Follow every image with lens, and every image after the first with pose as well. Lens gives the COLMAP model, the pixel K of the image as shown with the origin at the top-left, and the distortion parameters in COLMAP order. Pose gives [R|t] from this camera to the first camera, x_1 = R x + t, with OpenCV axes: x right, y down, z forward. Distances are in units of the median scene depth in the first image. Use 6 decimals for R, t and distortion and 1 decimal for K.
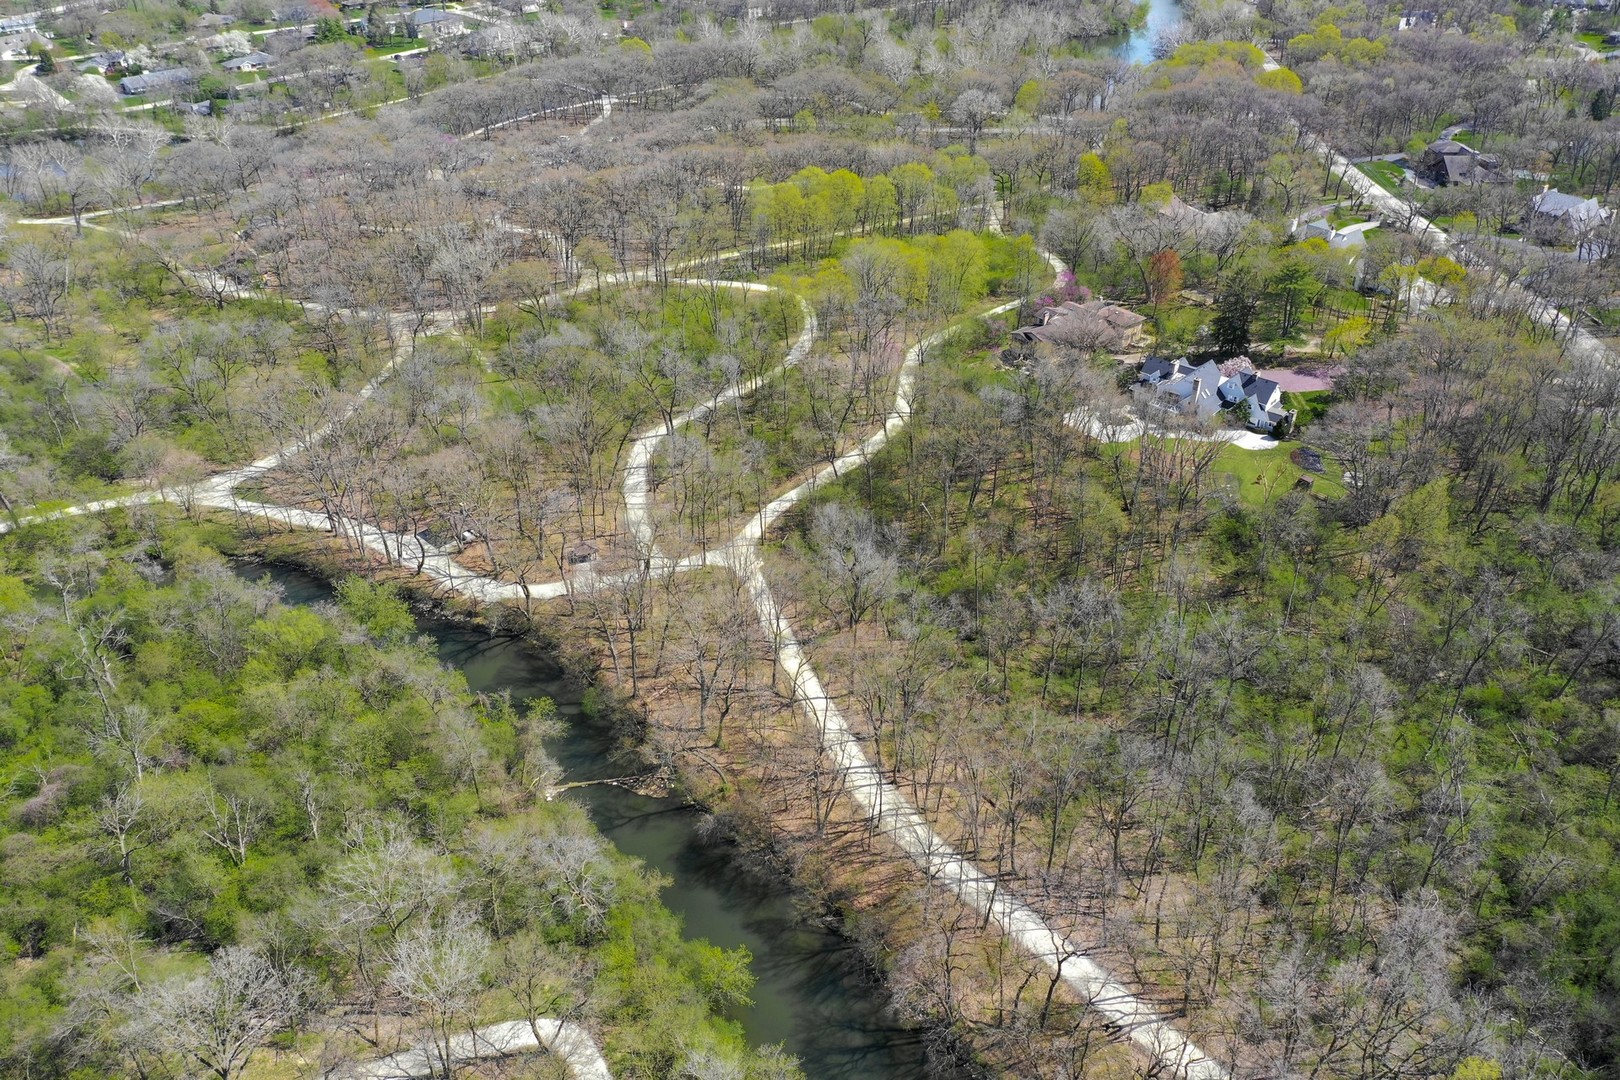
lens RADIAL K [[1312.3, 0, 810.0], [0, 1312.3, 540.0], [0, 0, 1]] dist [0.021334, 0.001504]
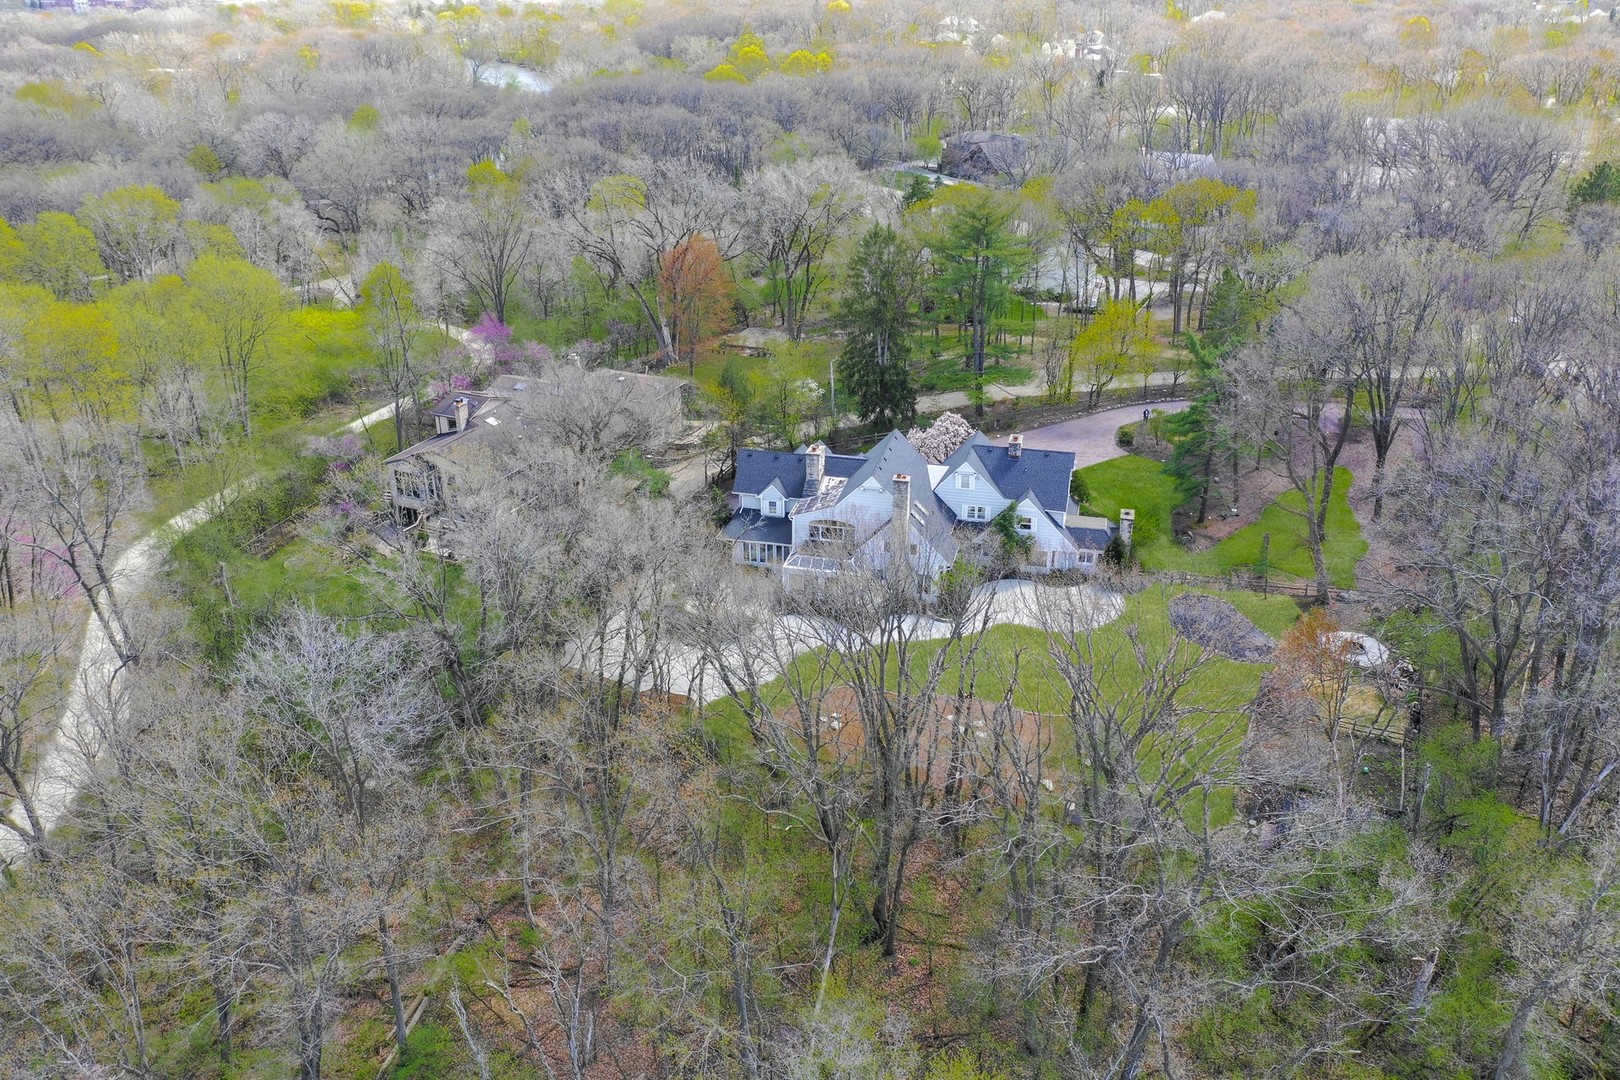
lens RADIAL K [[1312.3, 0, 810.0], [0, 1312.3, 540.0], [0, 0, 1]] dist [0.021334, 0.001504]
pose [[0.896121, -0.191855, 0.400199, 0.116294], [0.242752, 0.966776, -0.080096, -0.079564], [-0.371536, 0.168925, 0.912921, 0.655571]]
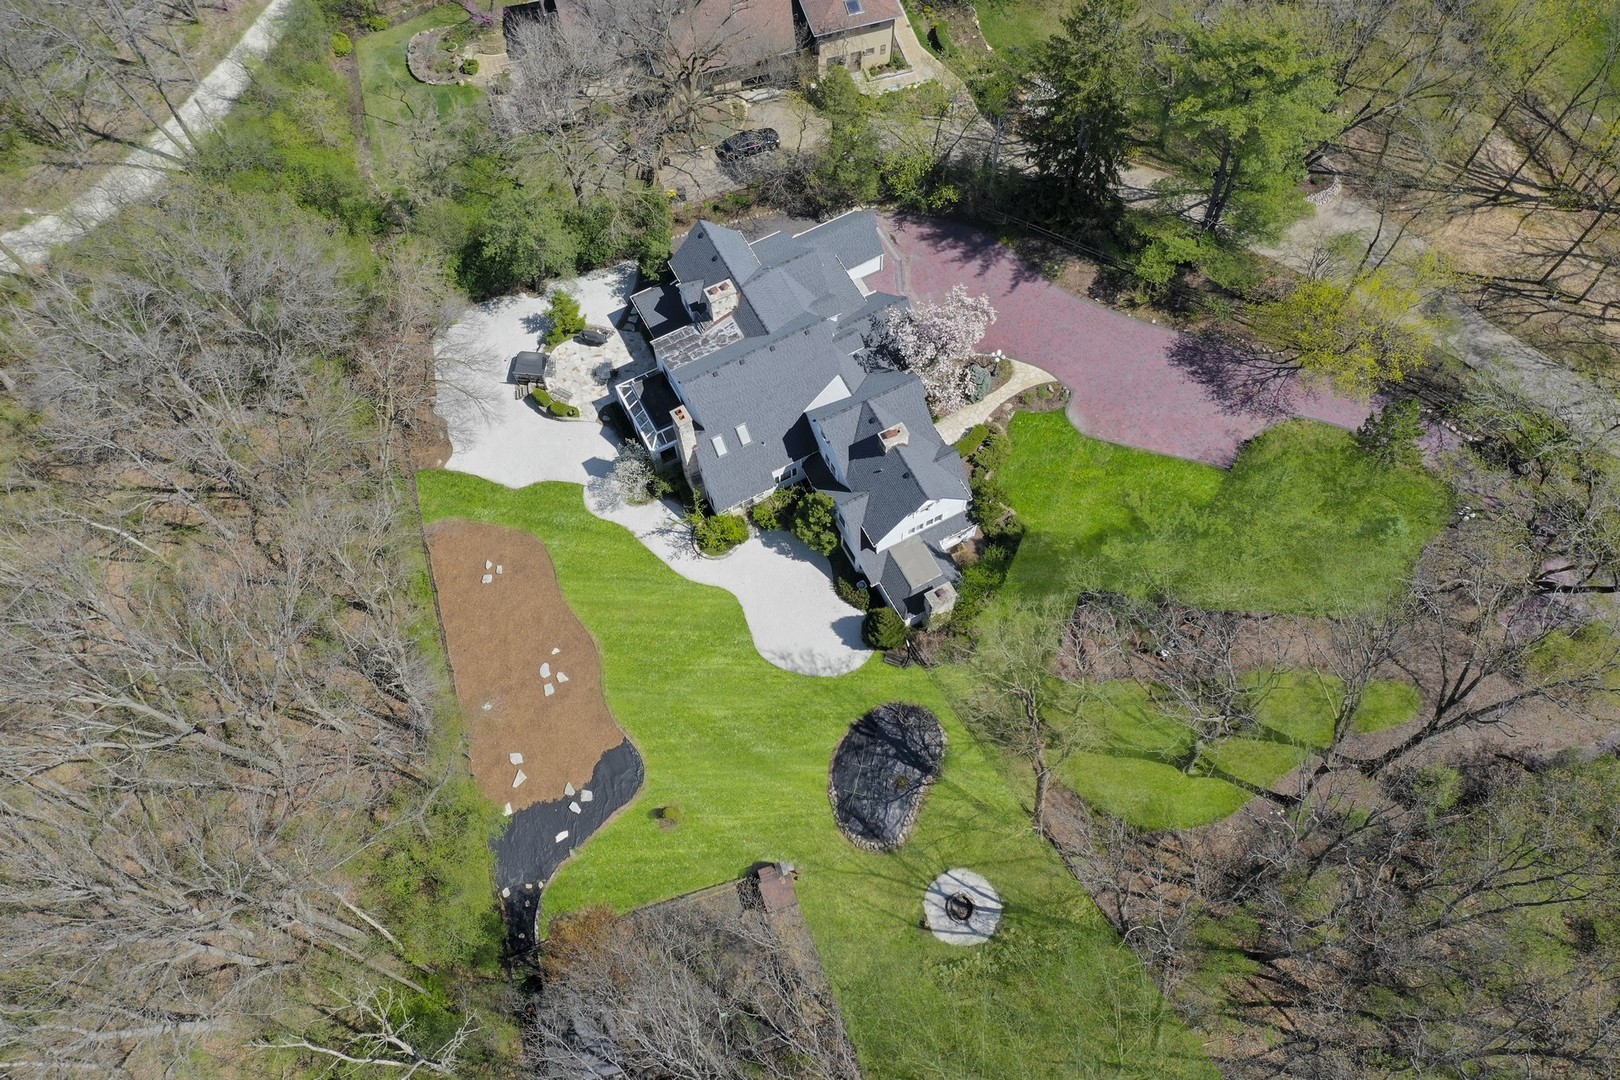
lens RADIAL K [[1312.3, 0, 810.0], [0, 1312.3, 540.0], [0, 0, 1]] dist [0.021334, 0.001504]
pose [[0.924214, 0.337920, -0.177873, 0.380875], [-0.184842, 0.803449, 0.565954, -0.277207], [0.334159, -0.490184, 0.805020, 0.719088]]
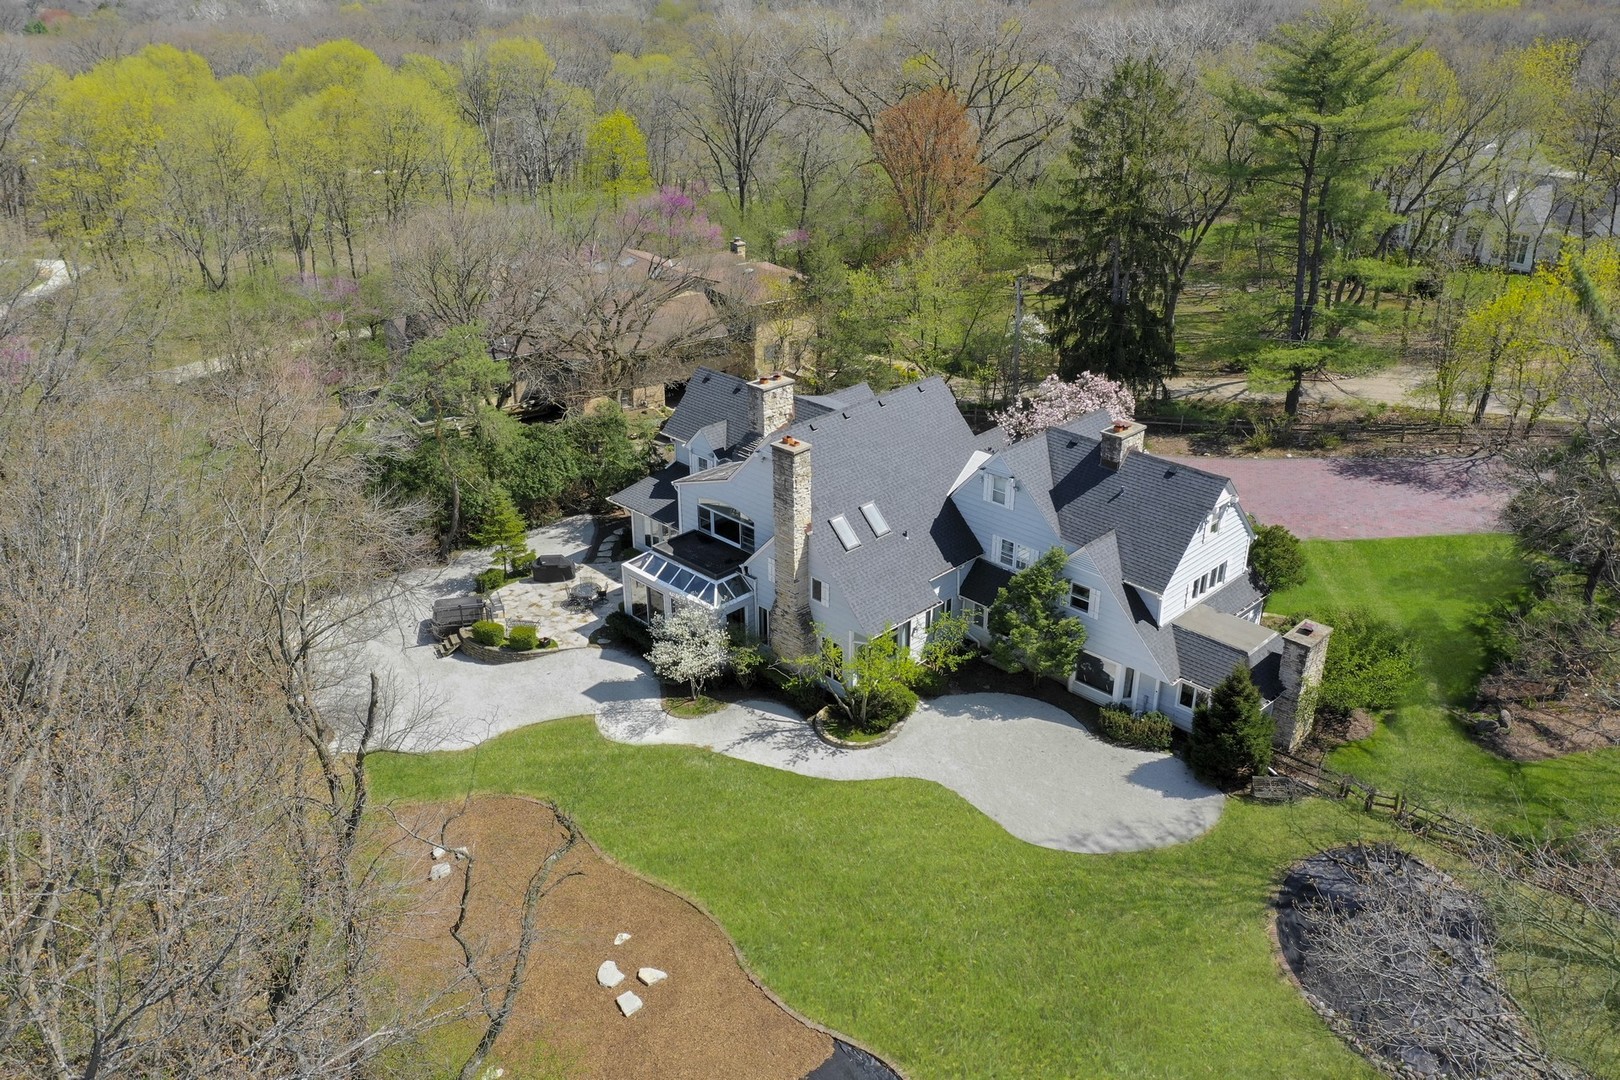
lens RADIAL K [[1286.1, 0, 810.0], [0, 1286.1, 540.0], [0, 0, 1]] dist [0.008571, 0.001408]
pose [[0.996587, 0.031518, -0.076301, 0.304057], [-0.040861, 0.991420, -0.124166, -0.083396], [0.071732, 0.126859, 0.989324, 0.796602]]
